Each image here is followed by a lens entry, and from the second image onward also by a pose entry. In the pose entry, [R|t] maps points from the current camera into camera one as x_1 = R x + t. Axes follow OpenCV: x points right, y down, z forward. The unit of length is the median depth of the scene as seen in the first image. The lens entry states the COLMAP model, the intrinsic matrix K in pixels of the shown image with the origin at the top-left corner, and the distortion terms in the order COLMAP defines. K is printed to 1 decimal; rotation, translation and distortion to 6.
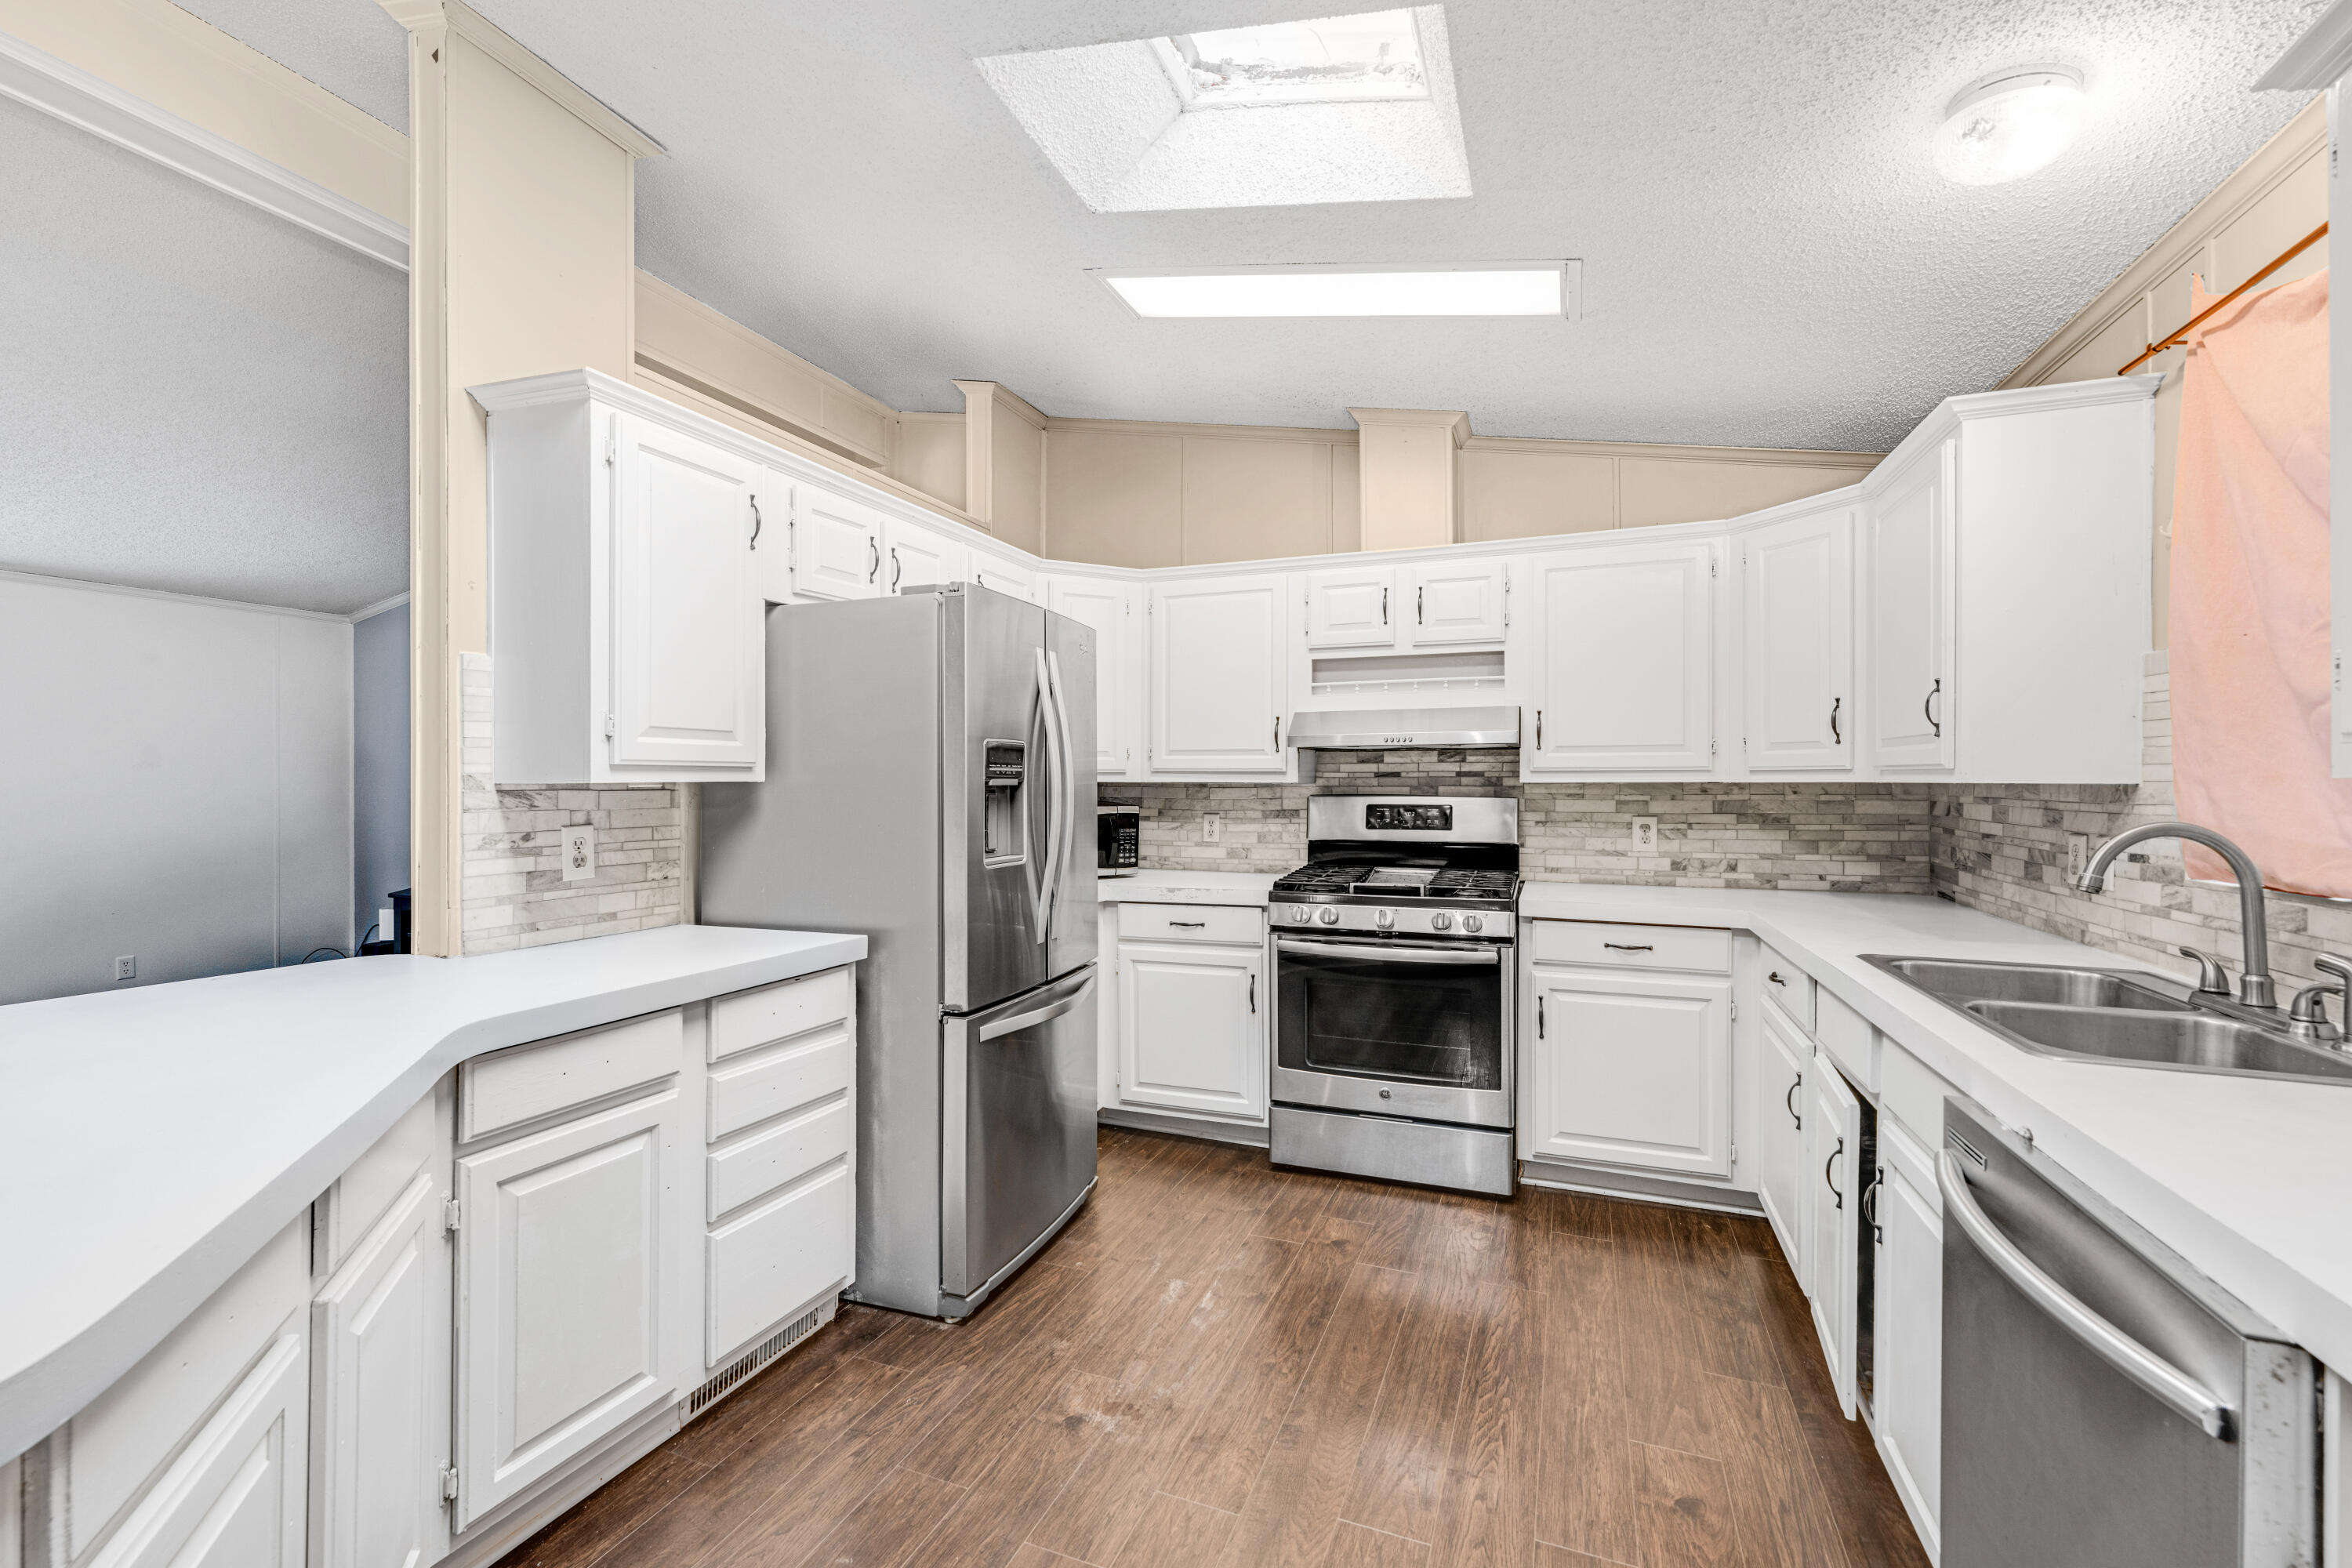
lens RADIAL K [[986.2, 0, 1178.7], [0, 986.2, 788.9], [0, 0, 1]] dist [-0.001805, 0.000269]
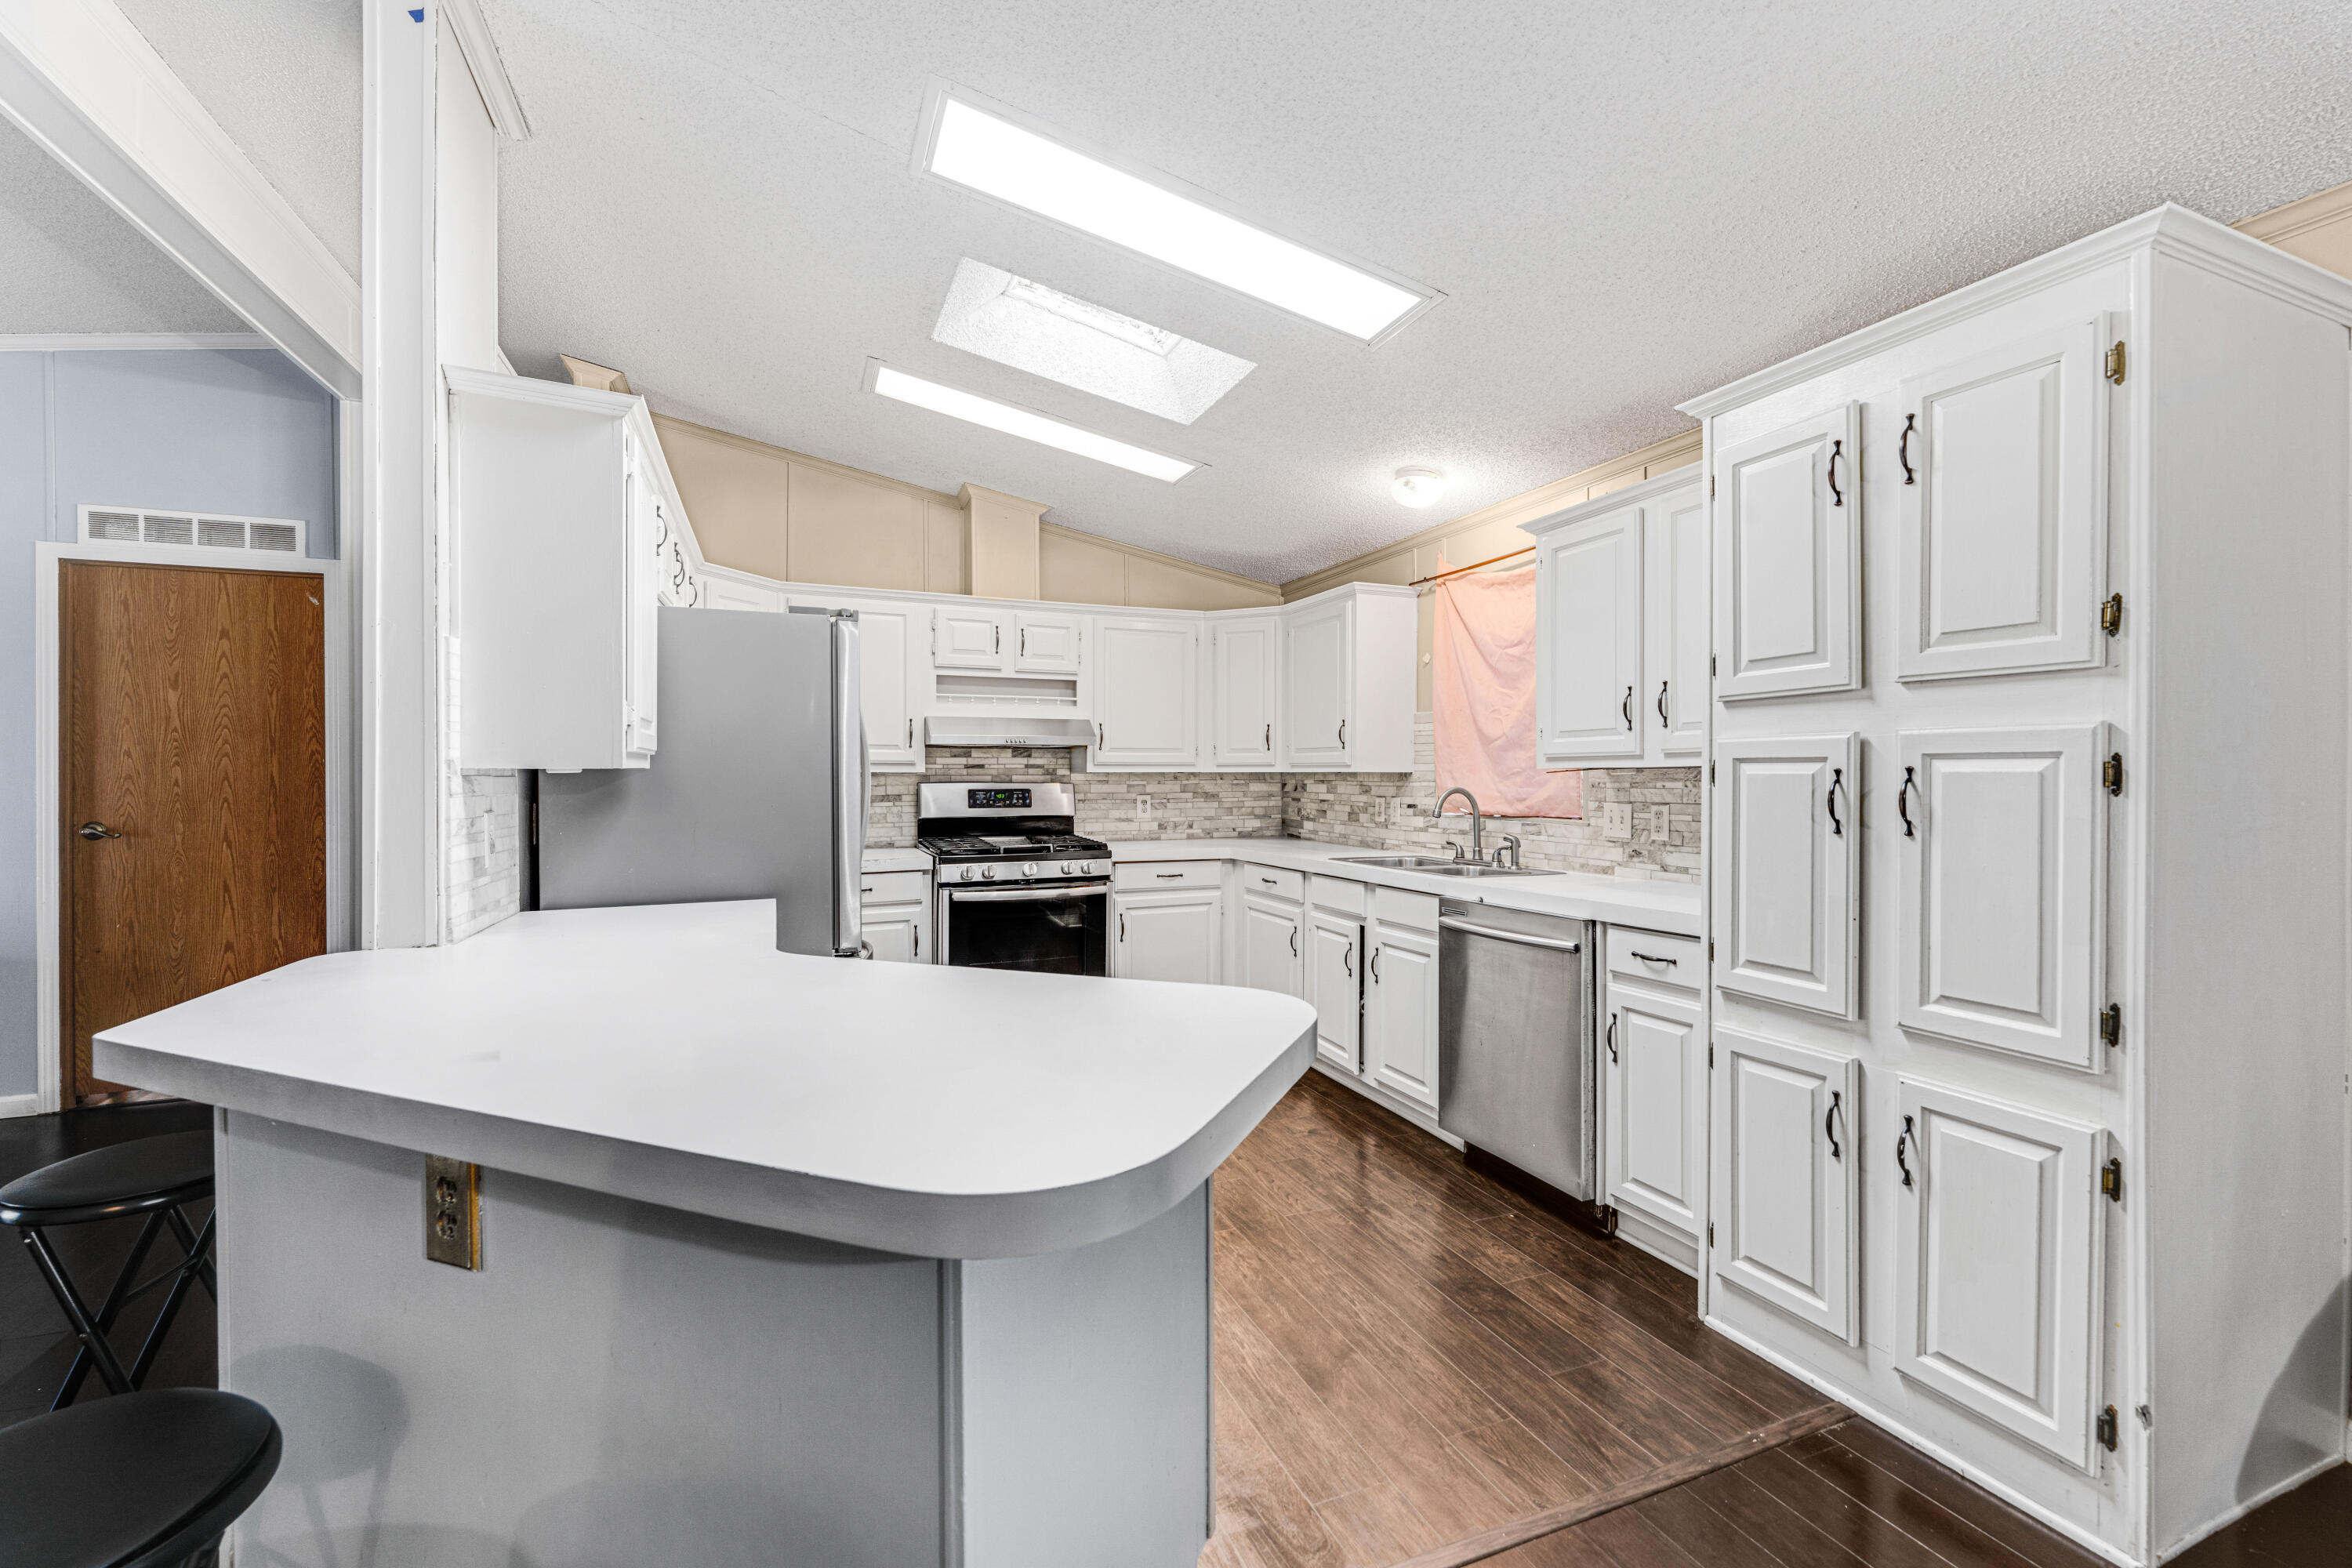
lens RADIAL K [[986.2, 0, 1163.6], [0, 986.2, 781.8], [0, 0, 1]] dist [-0.001805, 0.000269]
pose [[0.725044, -0.003837, 0.688692, -0.569128], [0.004986, 0.999988, 0.000322, 0.007628], [-0.688685, 0.003201, 0.725054, -0.126901]]
